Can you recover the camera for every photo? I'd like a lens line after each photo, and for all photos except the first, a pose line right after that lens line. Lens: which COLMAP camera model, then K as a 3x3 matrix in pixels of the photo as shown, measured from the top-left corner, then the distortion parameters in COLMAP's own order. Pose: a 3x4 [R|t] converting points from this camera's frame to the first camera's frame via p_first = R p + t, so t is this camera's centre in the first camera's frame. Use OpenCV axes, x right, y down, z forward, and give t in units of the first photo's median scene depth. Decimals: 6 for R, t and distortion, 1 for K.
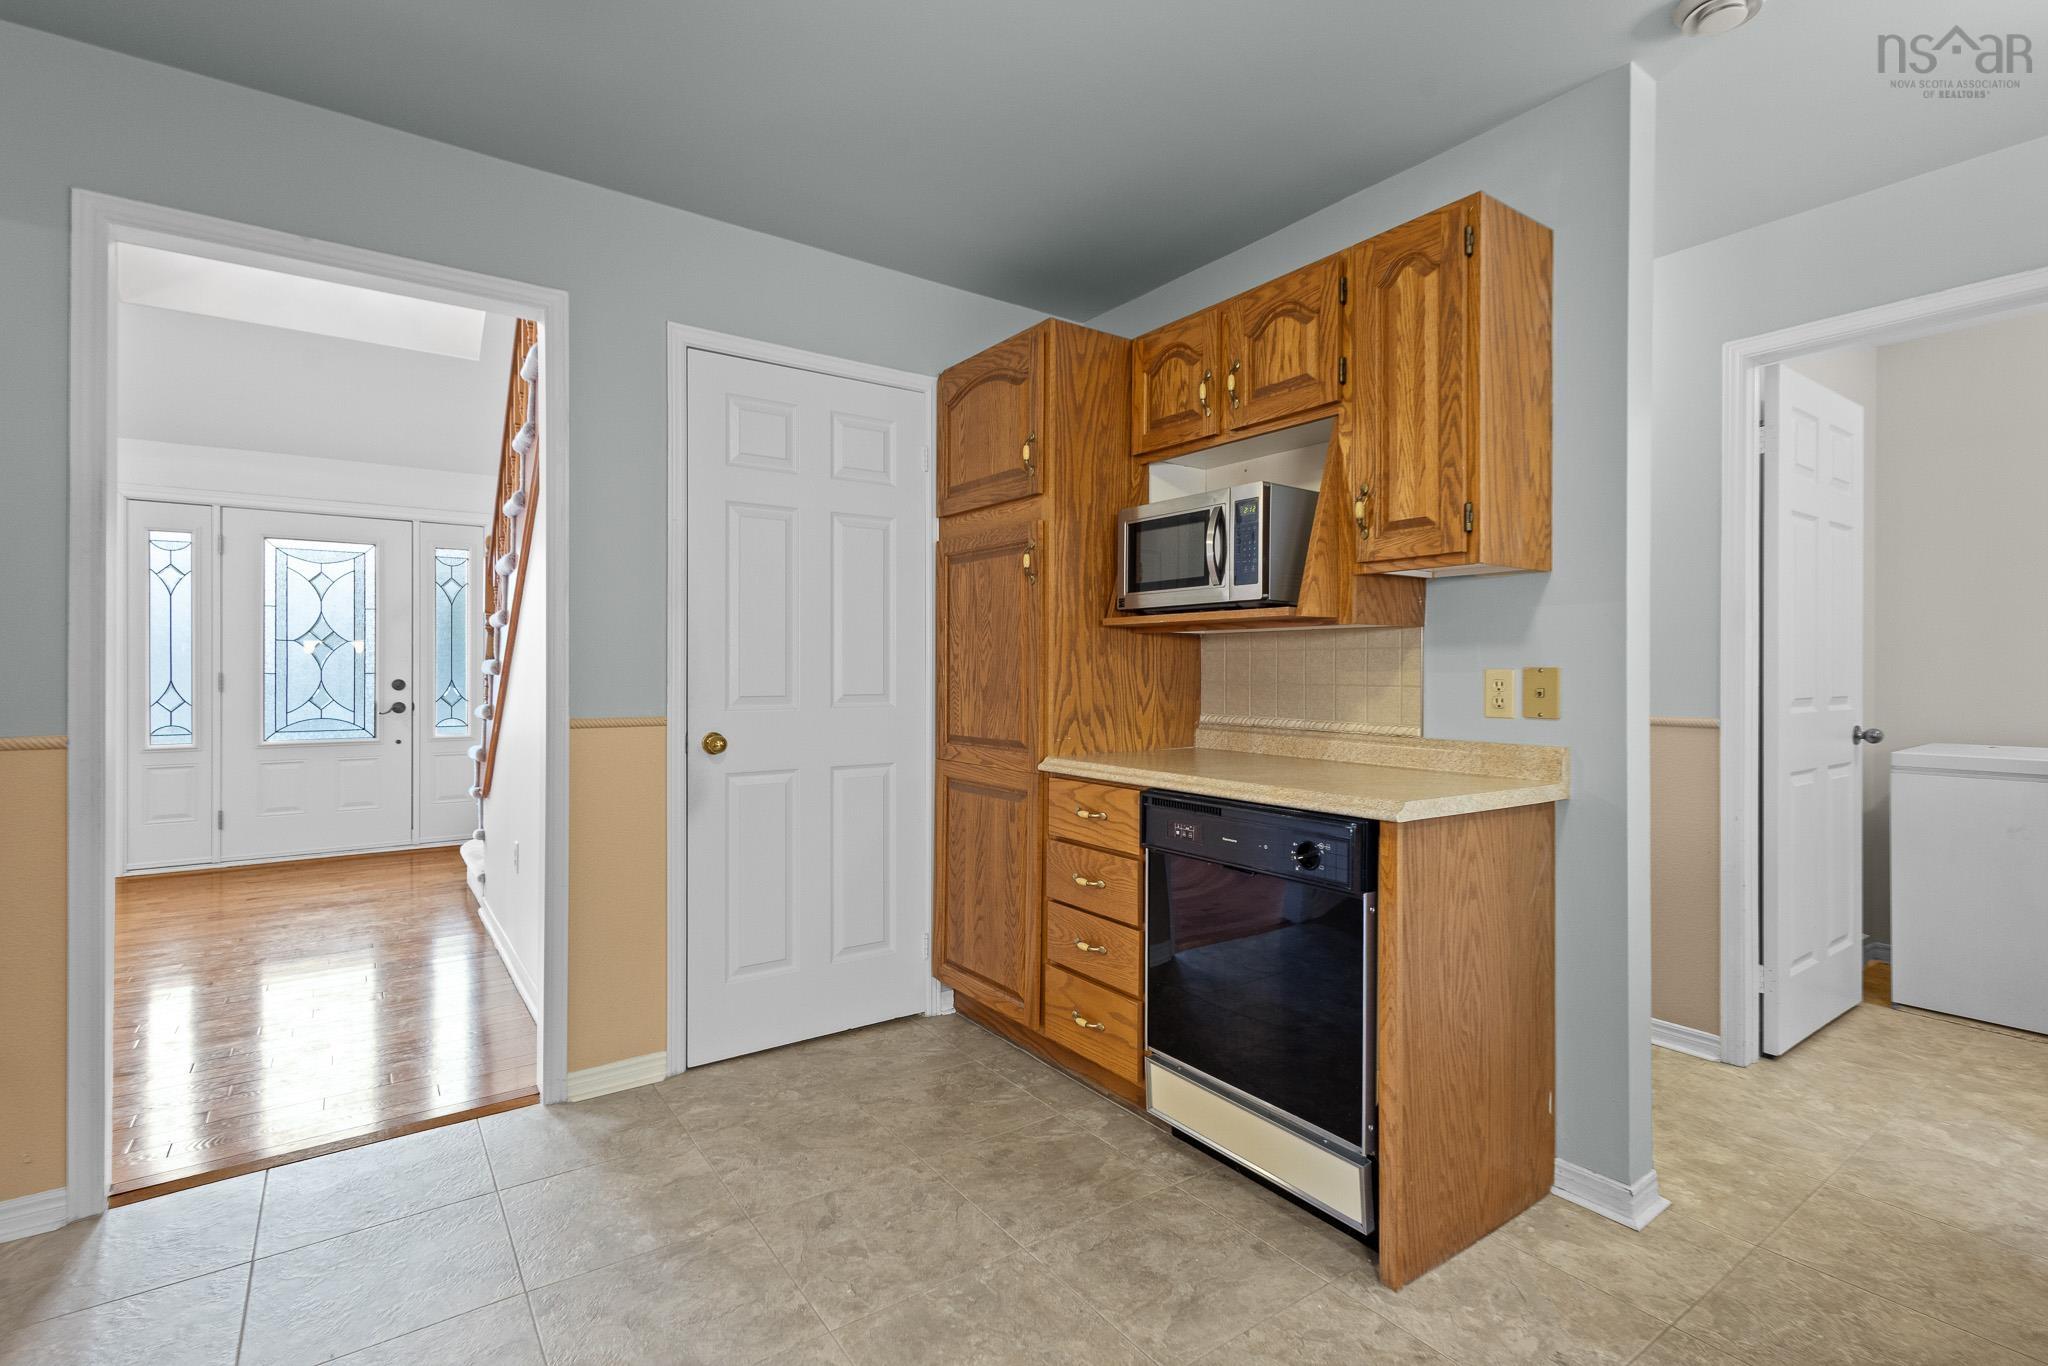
lens RADIAL K [[943.7, 0, 1027.1], [0, 943.7, 669.7], [0, 0, 1]] dist [0.012680, -0.004495]
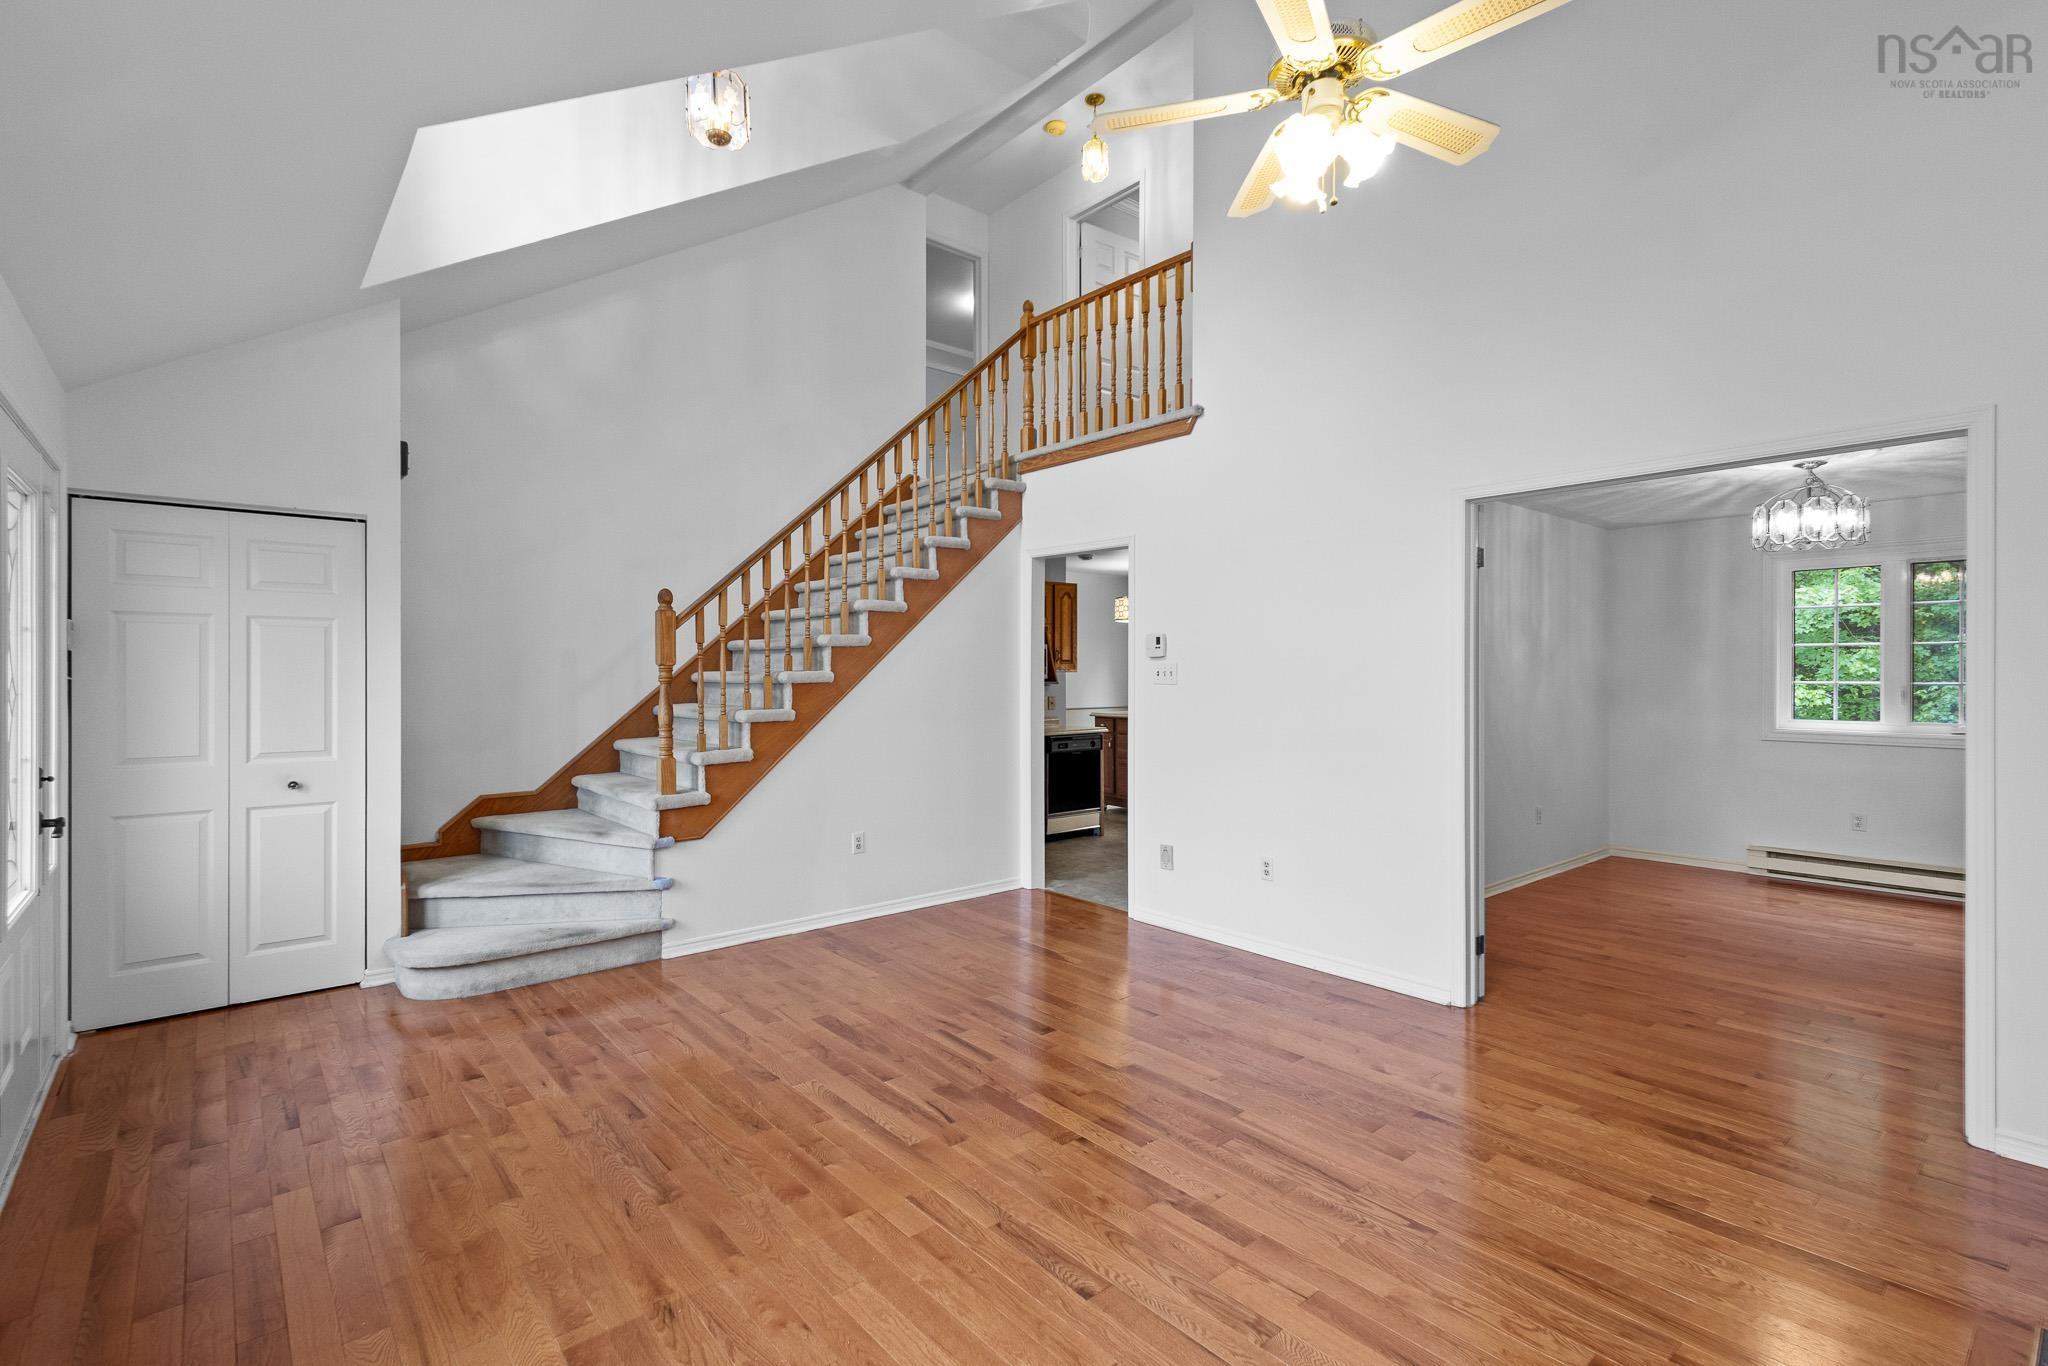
lens RADIAL K [[943.7, 0, 1039.2], [0, 943.7, 673.3], [0, 0, 1]] dist [0.012680, -0.004495]
pose [[-0.093026, -0.005667, 0.995648, -2.865018], [-0.000073, 0.999984, 0.005685, -0.100077], [-0.995664, 0.000456, -0.093025, 1.225390]]
